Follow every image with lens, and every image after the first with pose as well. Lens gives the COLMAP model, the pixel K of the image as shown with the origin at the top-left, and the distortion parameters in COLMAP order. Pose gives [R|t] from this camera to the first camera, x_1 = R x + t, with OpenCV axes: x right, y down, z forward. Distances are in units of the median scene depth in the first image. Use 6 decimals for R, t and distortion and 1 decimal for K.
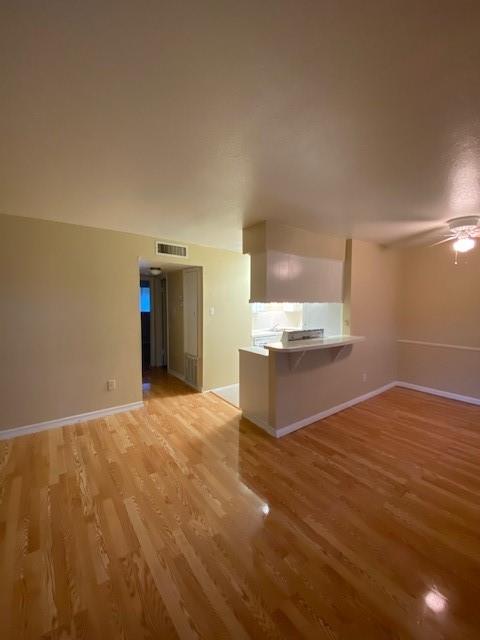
lens RADIAL K [[255.6, 0, 240.0], [0, 255.6, 320.0], [0, 0, 1]] dist [0.001857, -0.009728]
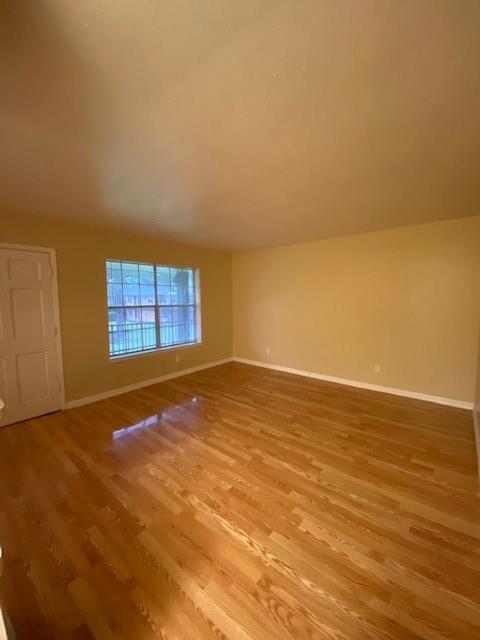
lens RADIAL K [[255.6, 0, 240.0], [0, 255.6, 320.0], [0, 0, 1]] dist [0.001857, -0.009728]
pose [[-0.972666, 0.021486, -0.231214, -0.194578], [-0.014904, 0.987881, 0.154497, -0.107998], [0.231732, 0.153719, -0.960558, 1.850850]]
